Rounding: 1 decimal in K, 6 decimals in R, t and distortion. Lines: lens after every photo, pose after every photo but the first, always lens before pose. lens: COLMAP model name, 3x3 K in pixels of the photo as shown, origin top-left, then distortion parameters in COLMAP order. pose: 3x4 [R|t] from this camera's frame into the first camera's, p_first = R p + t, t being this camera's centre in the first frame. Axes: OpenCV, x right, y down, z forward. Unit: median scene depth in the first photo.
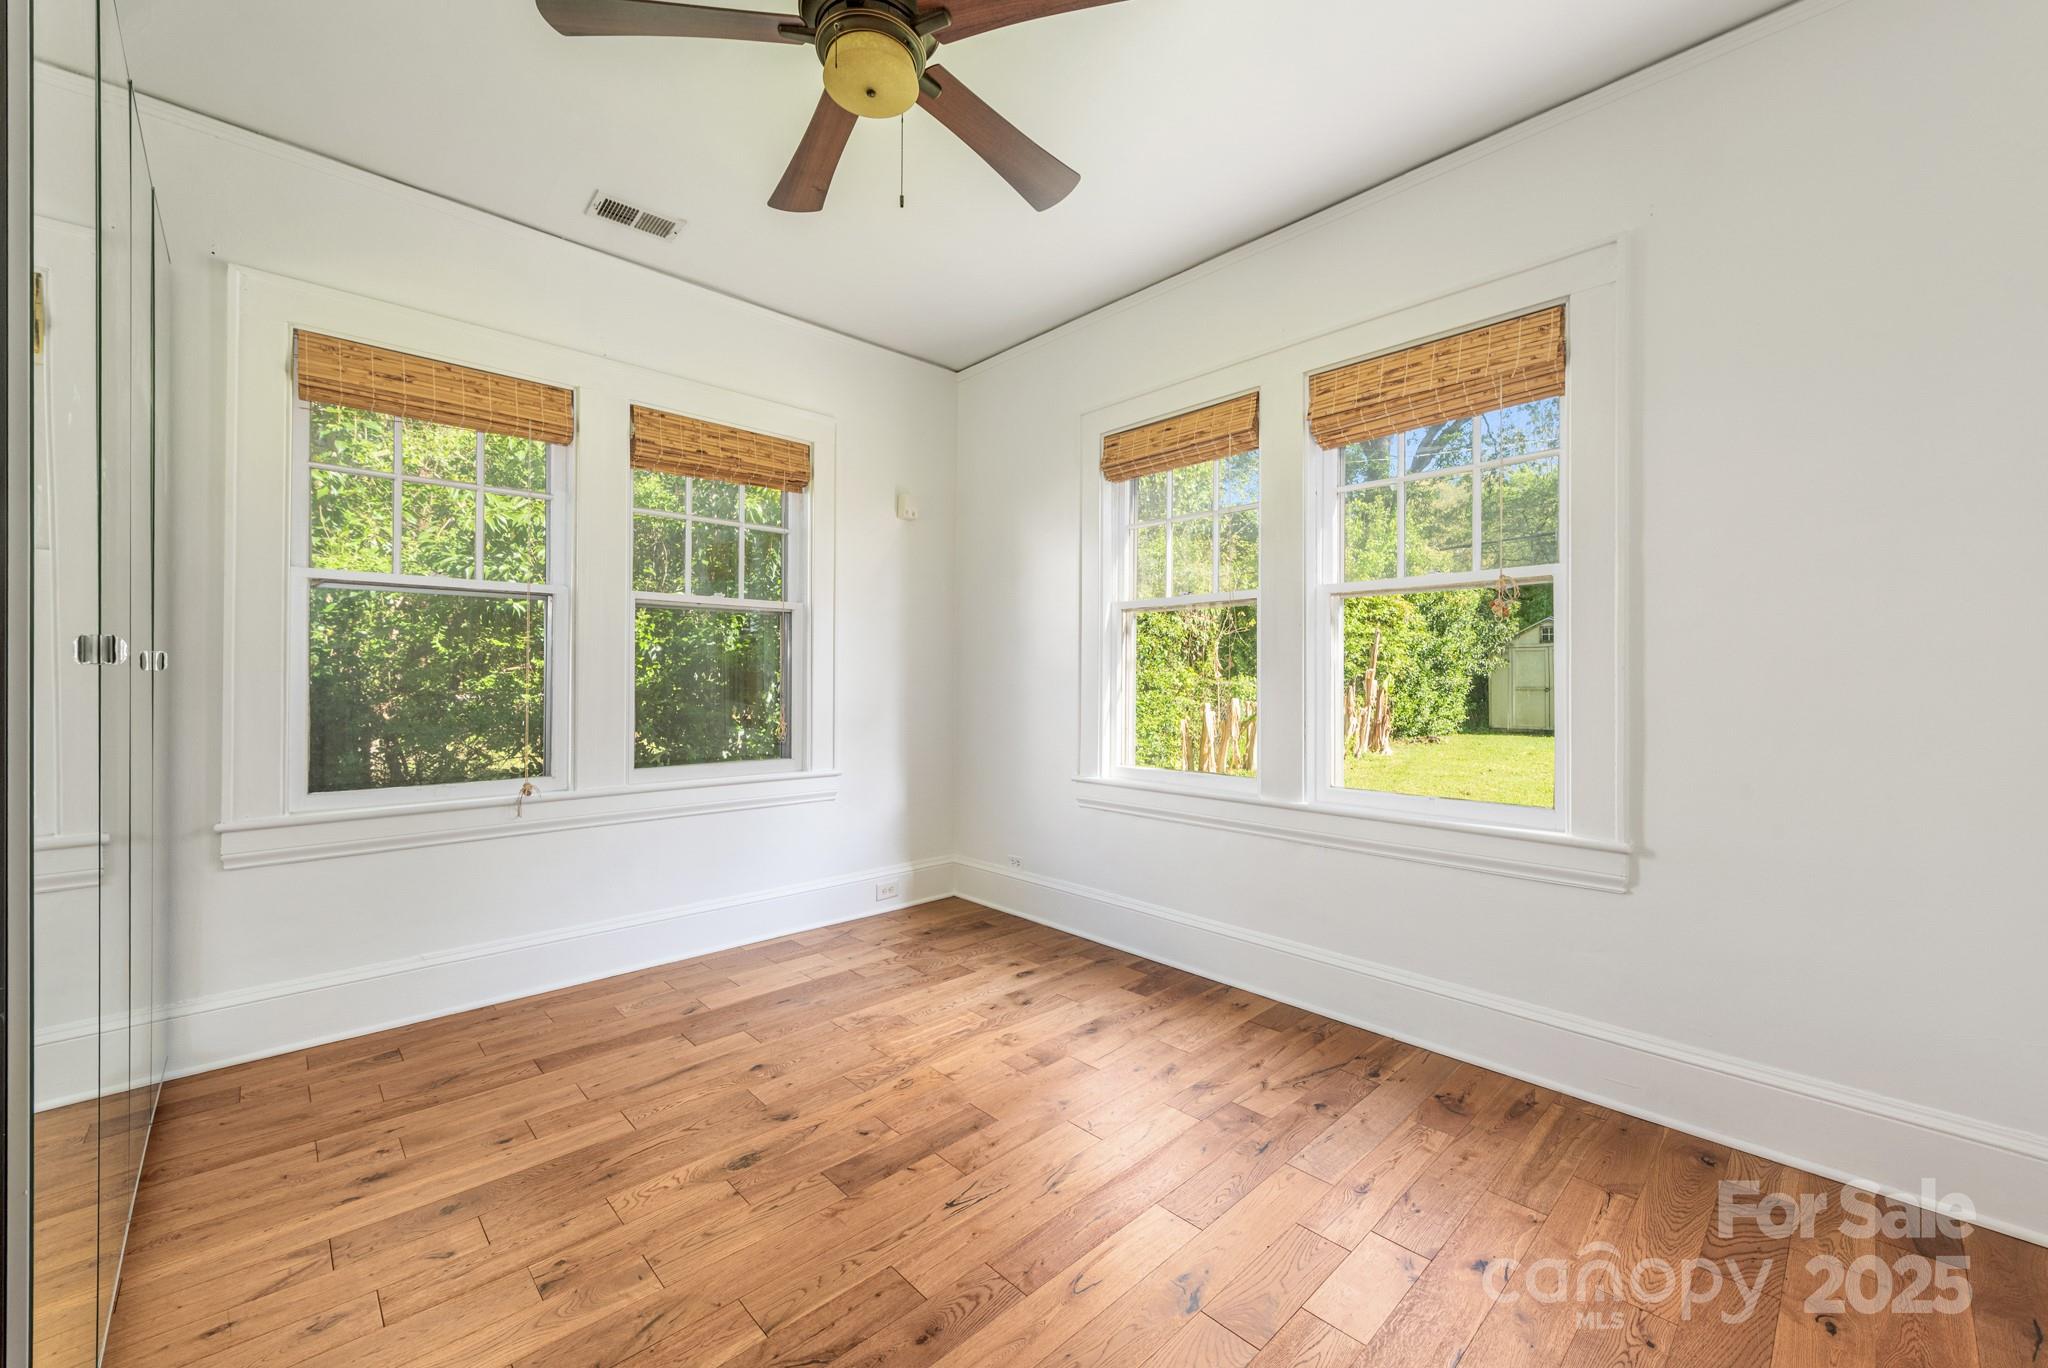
lens RADIAL K [[802.9, 0, 1032.0], [0, 802.9, 684.0], [0, 0, 1]] dist [0.009706, 0.000164]
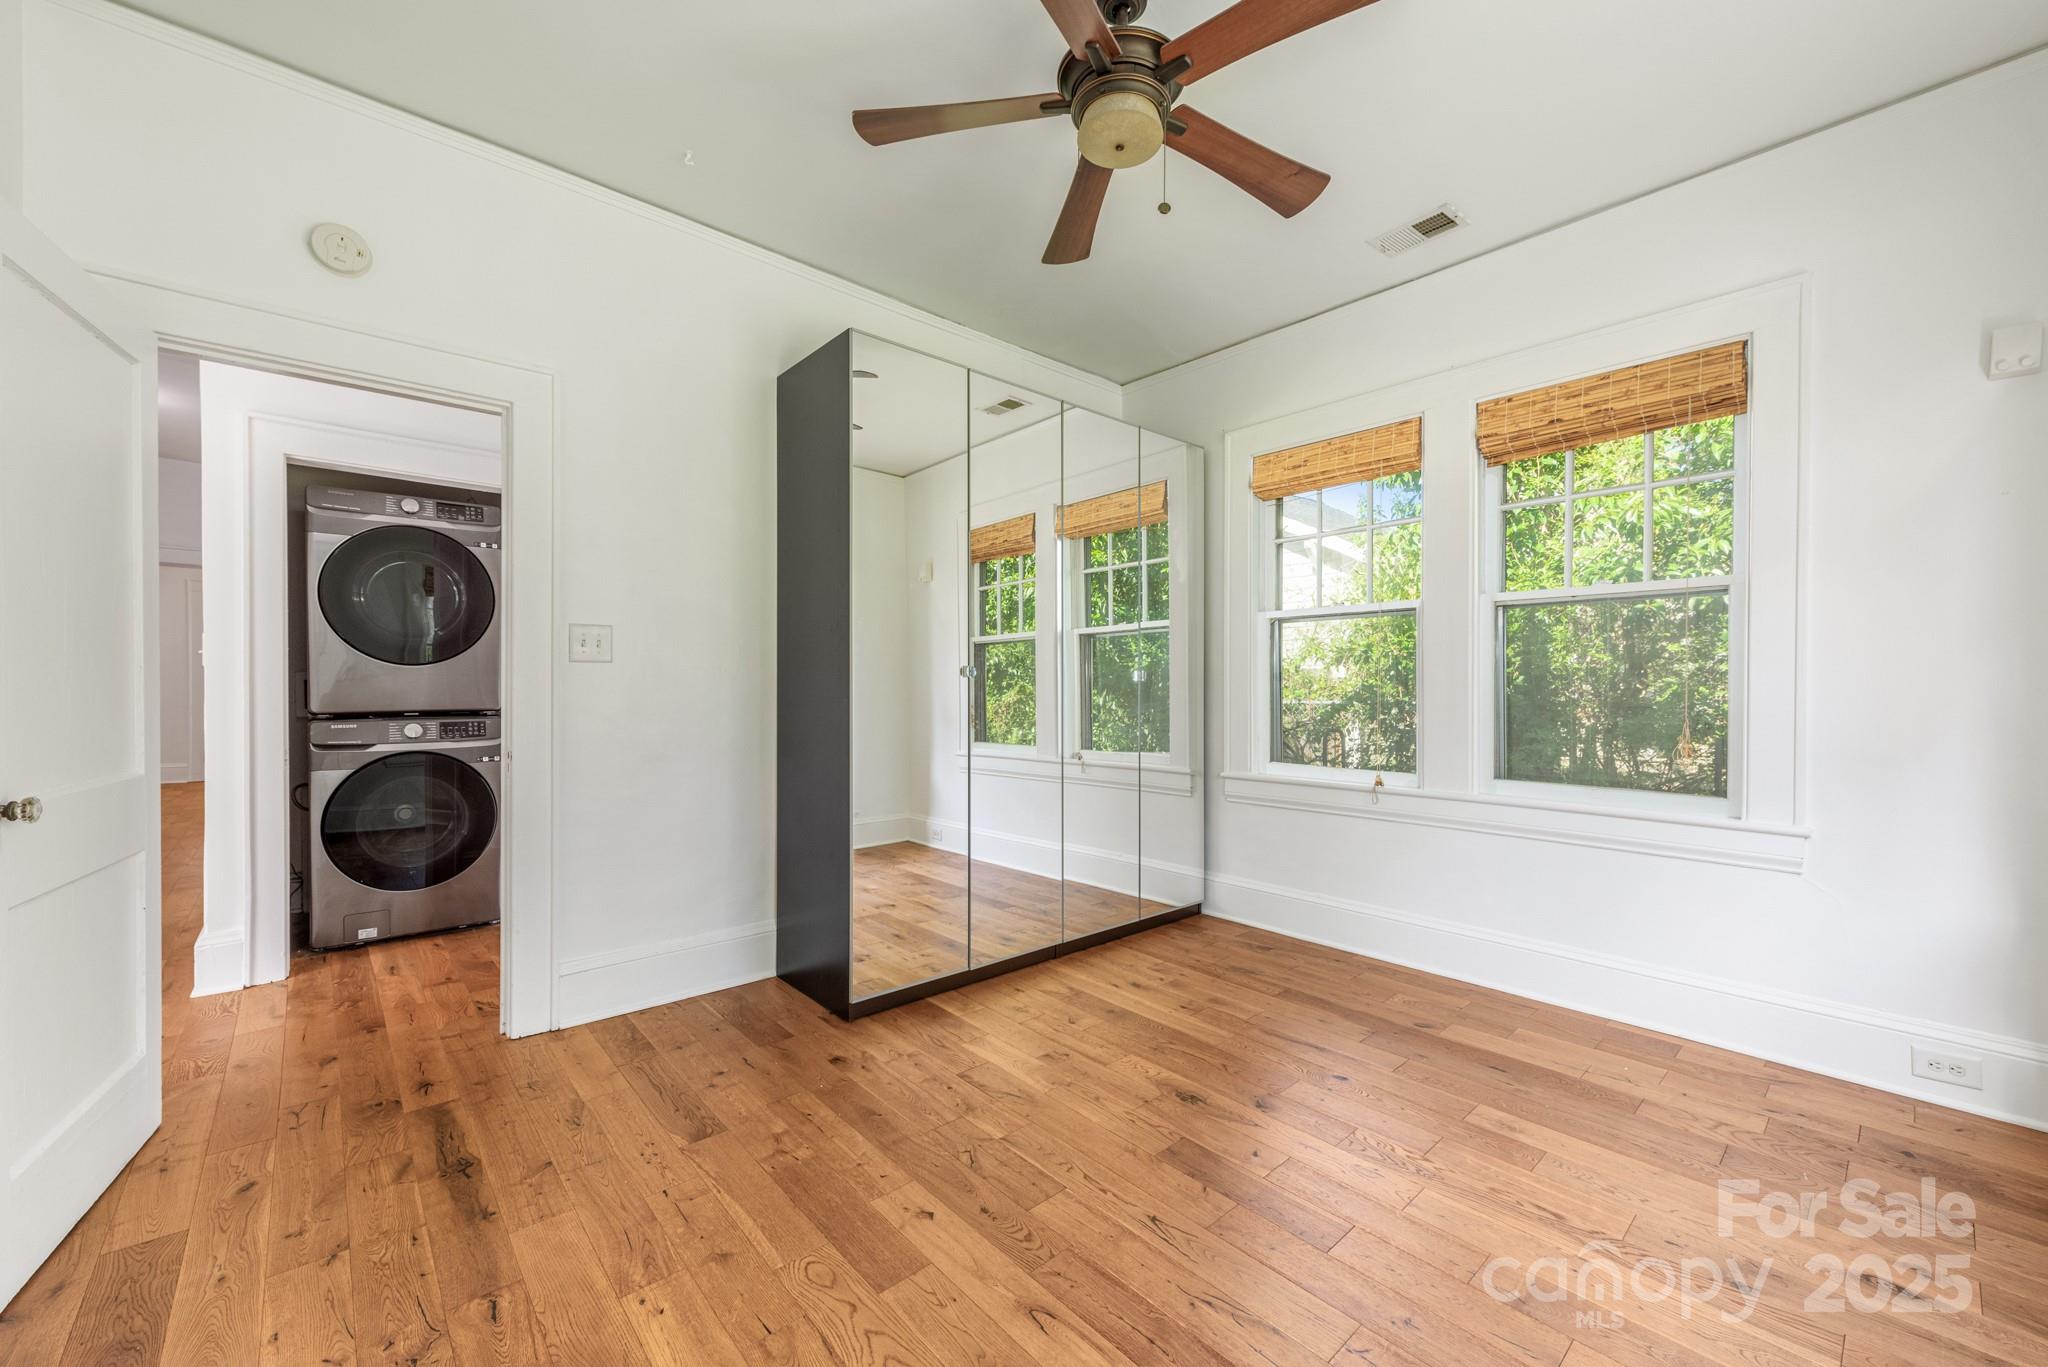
lens RADIAL K [[802.9, 0, 1032.0], [0, 802.9, 683.5], [0, 0, 1]] dist [0.009706, 0.000164]
pose [[-0.027466, -0.004144, -0.999614, 0.567602], [-0.006281, 0.999972, -0.003973, 0.000576], [0.999603, 0.006169, -0.027491, 0.560767]]
